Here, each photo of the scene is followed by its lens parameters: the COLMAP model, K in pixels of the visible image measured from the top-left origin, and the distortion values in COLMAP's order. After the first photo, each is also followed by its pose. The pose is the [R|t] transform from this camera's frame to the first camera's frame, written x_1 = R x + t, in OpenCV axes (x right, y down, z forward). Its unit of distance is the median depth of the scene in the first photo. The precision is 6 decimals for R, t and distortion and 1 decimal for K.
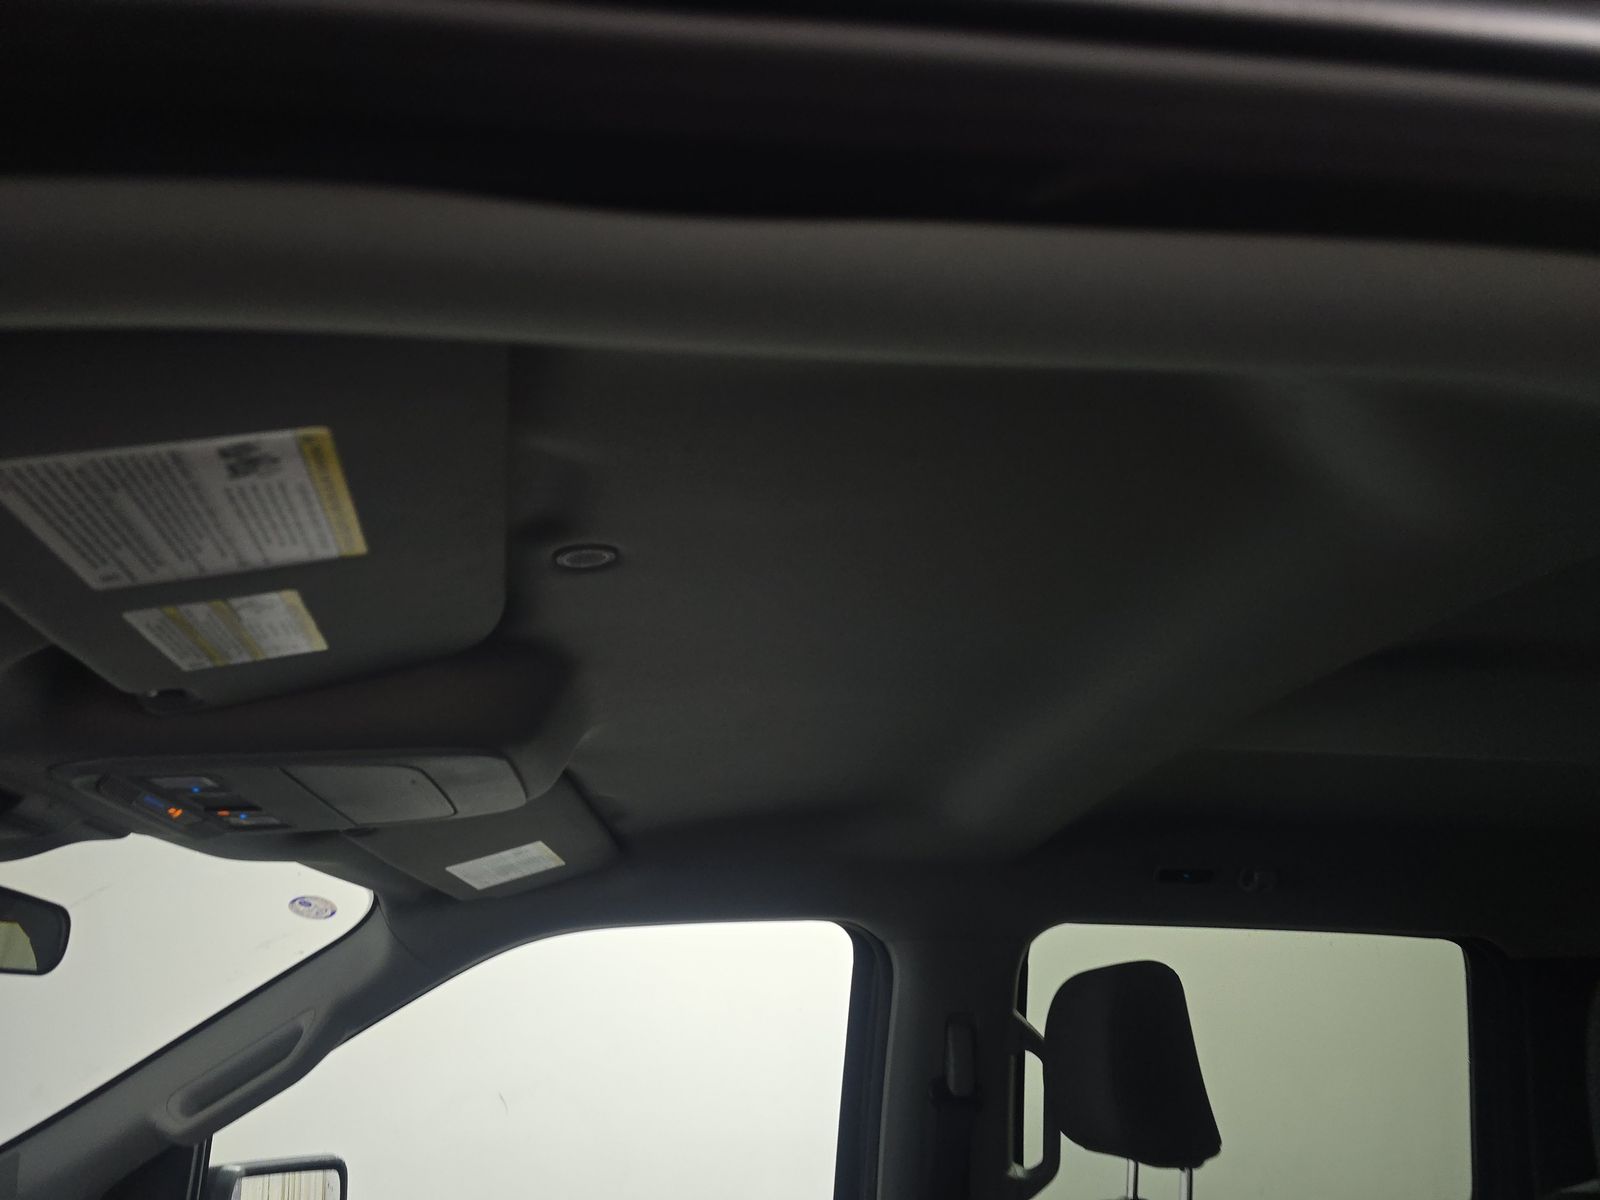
lens RADIAL K [[1083.5, 0, 795.3], [0, 1083.5, 592.8], [0, 0, 1]] dist [0.048377, -0.040270]
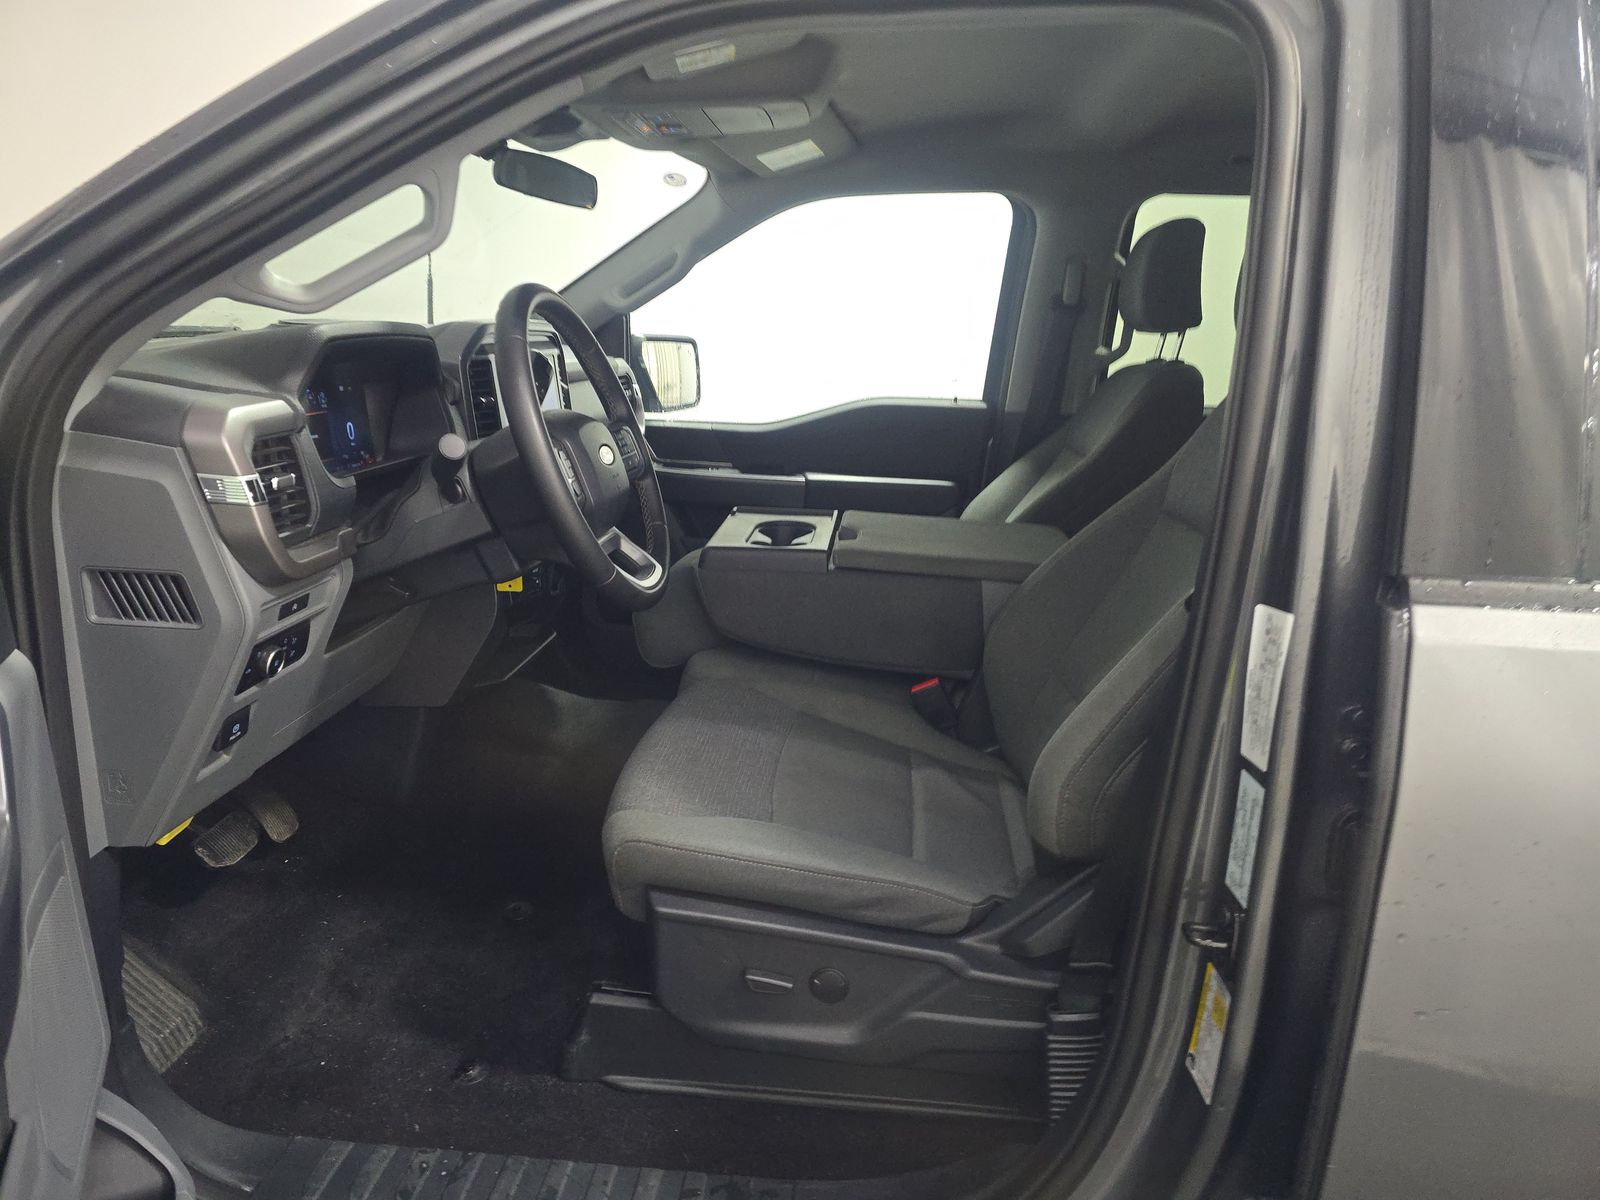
lens RADIAL K [[1083.5, 0, 801.0], [0, 1083.5, 593.9], [0, 0, 1]] dist [0.048377, -0.040270]
pose [[0.981103, 0.073041, -0.179169, 0.093369], [0.047431, 0.806962, 0.588696, -0.178674], [0.187581, -0.586070, 0.788248, -0.663900]]
